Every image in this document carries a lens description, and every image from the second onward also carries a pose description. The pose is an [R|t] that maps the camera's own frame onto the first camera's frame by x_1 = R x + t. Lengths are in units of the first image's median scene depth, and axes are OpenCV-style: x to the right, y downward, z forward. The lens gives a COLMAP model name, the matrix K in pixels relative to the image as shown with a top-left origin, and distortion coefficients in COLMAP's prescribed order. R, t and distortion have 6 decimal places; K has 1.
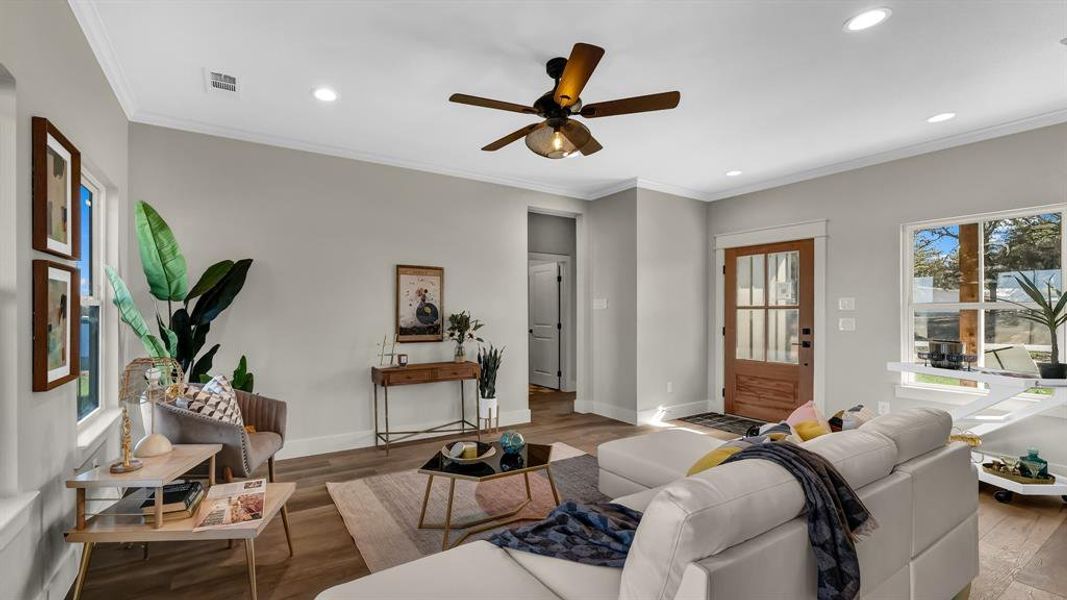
lens RADIAL K [[447.3, 0, 498.0], [0, 447.3, 317.6], [0, 0, 1]] dist [-0.010872, 0.000182]
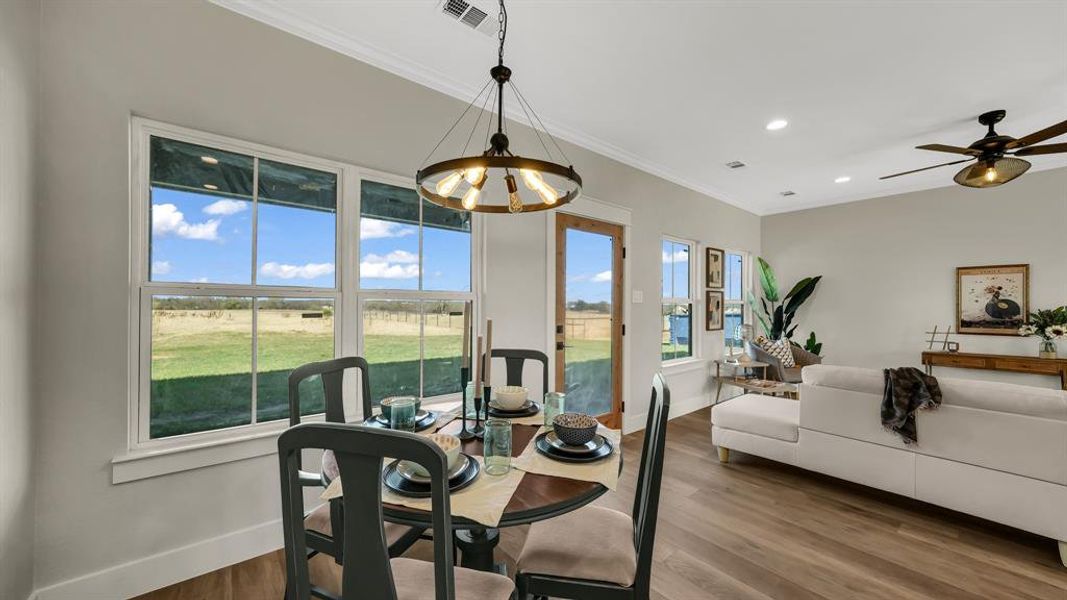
lens RADIAL K [[412.5, 0, 530.0], [0, 412.5, 306.9], [0, 0, 1]] dist [0.000122, 0.000145]
pose [[0.180060, 0.002209, -0.983653, 0.836775], [-0.012444, 0.999923, -0.000032, 0.000235], [0.983577, 0.012247, 0.180074, -0.395320]]
